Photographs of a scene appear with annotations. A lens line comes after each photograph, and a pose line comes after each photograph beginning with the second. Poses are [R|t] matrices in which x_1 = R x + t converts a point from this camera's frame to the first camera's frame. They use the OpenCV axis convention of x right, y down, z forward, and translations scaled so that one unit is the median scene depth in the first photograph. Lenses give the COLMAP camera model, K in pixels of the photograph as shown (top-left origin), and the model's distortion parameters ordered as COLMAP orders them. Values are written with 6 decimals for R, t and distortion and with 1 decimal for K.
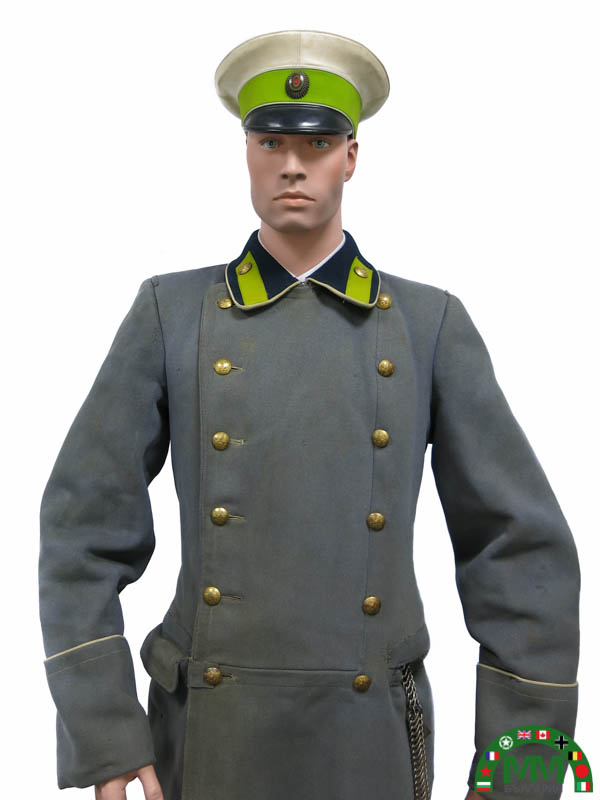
lens RADIAL K [[854.4, 0, 252.3], [0, 854.4, 287.4], [0, 0, 1]] dist [-0.009757, -0.006412]
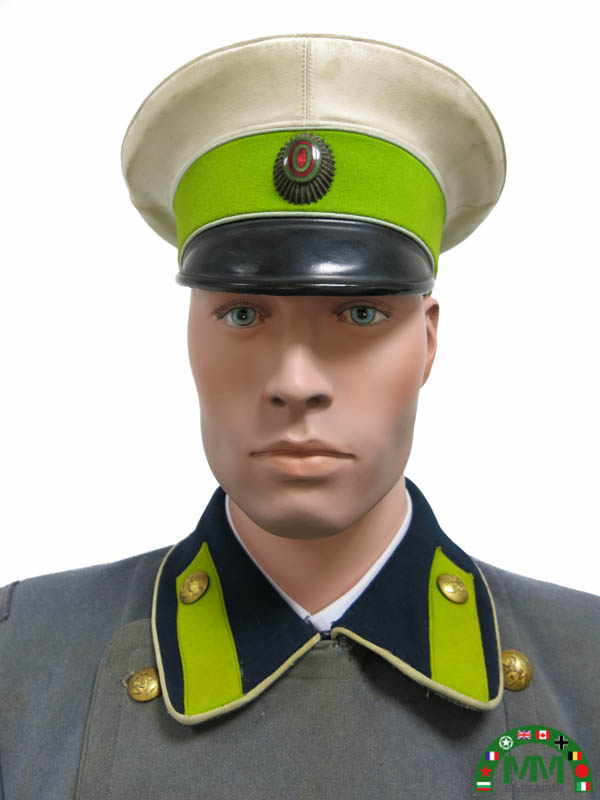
lens RADIAL K [[753.6, 0, 297.1], [0, 753.6, 334.7], [0, 0, 1]] dist [-0.009915, -0.011716]
pose [[0.998982, -0.016231, 0.042091, 0.032782], [0.019478, 0.996769, -0.077926, -0.130801], [-0.040690, 0.078667, 0.996070, 0.643612]]
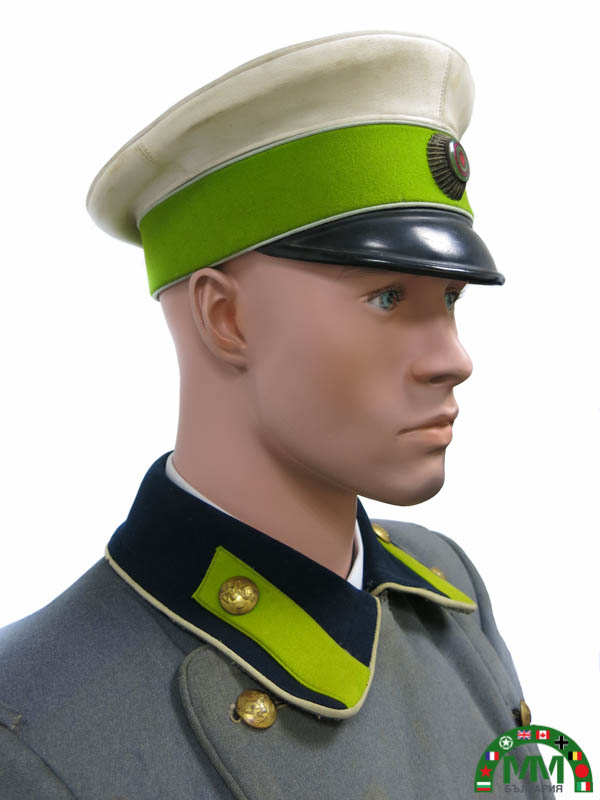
lens RADIAL K [[753.6, 0, 297.1], [0, 753.6, 334.7], [0, 0, 1]] dist [-0.009915, -0.011716]
pose [[0.565263, -0.041362, 0.823873, -0.303761], [0.070653, 0.997500, 0.001603, -0.154326], [-0.821879, 0.057303, 0.566772, 0.829143]]
